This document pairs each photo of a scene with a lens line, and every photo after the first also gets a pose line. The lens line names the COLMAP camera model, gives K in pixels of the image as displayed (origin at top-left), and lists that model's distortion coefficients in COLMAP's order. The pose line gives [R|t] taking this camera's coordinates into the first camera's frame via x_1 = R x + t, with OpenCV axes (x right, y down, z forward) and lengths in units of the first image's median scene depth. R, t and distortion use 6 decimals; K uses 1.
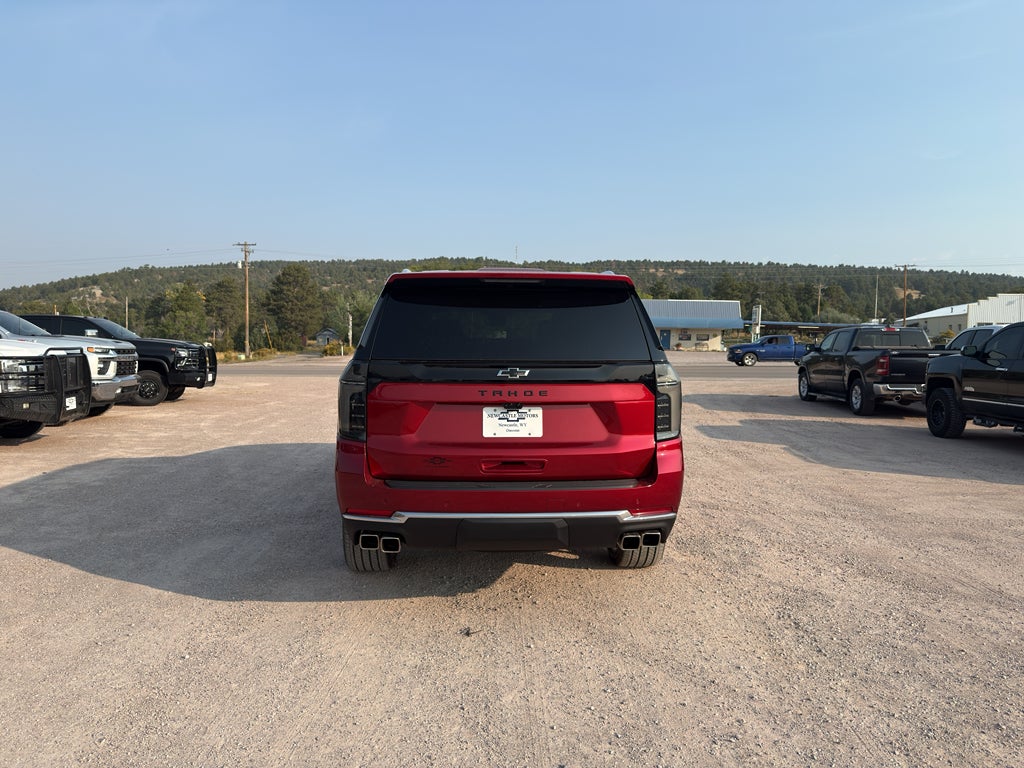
lens RADIAL K [[719.4, 0, 509.6], [0, 719.4, 374.3], [0, 0, 1]] dist [0.040223, -0.050442]
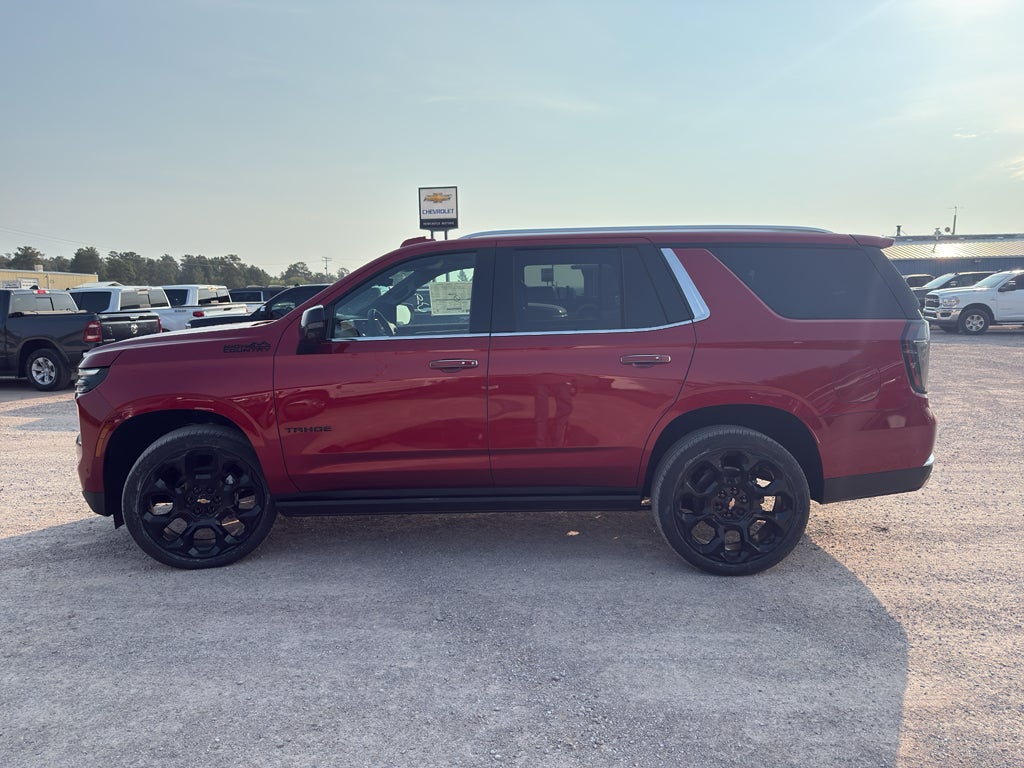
lens RADIAL K [[719.4, 0, 514.8], [0, 719.4, 380.0], [0, 0, 1]] dist [0.040223, -0.050442]
pose [[0.066252, -0.116119, 0.991023, -0.095268], [0.057054, 0.992021, 0.112422, -0.006290], [-0.996170, 0.049094, 0.072348, 0.108661]]
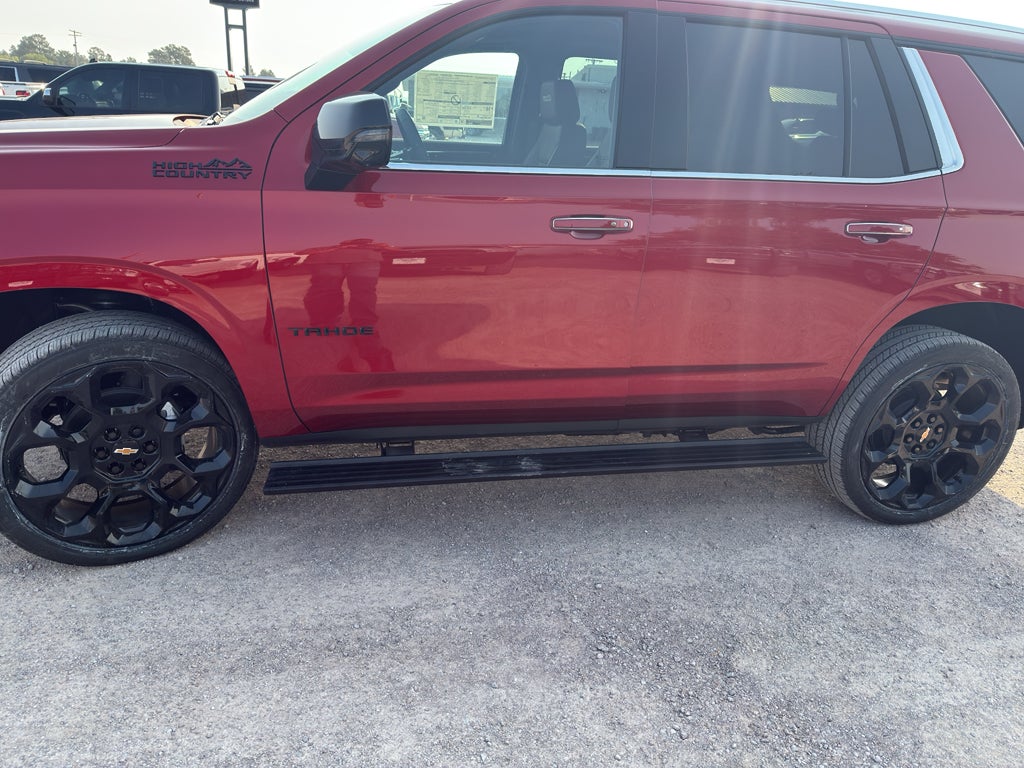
lens RADIAL K [[719.4, 0, 507.0], [0, 719.4, 392.8], [0, 0, 1]] dist [0.040223, -0.050442]
pose [[-0.183487, -0.361799, 0.914021, -0.063678], [-0.024392, 0.931196, 0.363701, -0.006116], [-0.982720, 0.044440, -0.179687, 0.134080]]
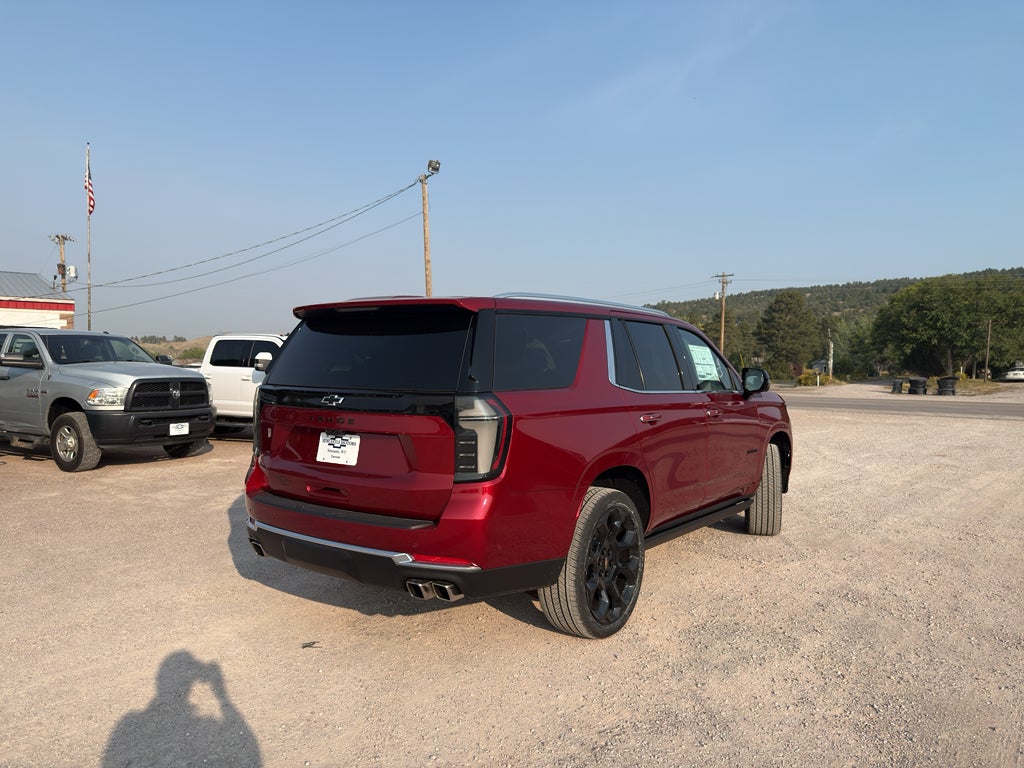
lens RADIAL K [[719.4, 0, 507.7], [0, 719.4, 392.5], [0, 0, 1]] dist [0.040223, -0.050442]
pose [[0.766917, 0.022342, -0.641357, 0.058946], [-0.031985, 0.999482, -0.003429, -0.001208], [0.640948, 0.023144, 0.767235, 0.025864]]
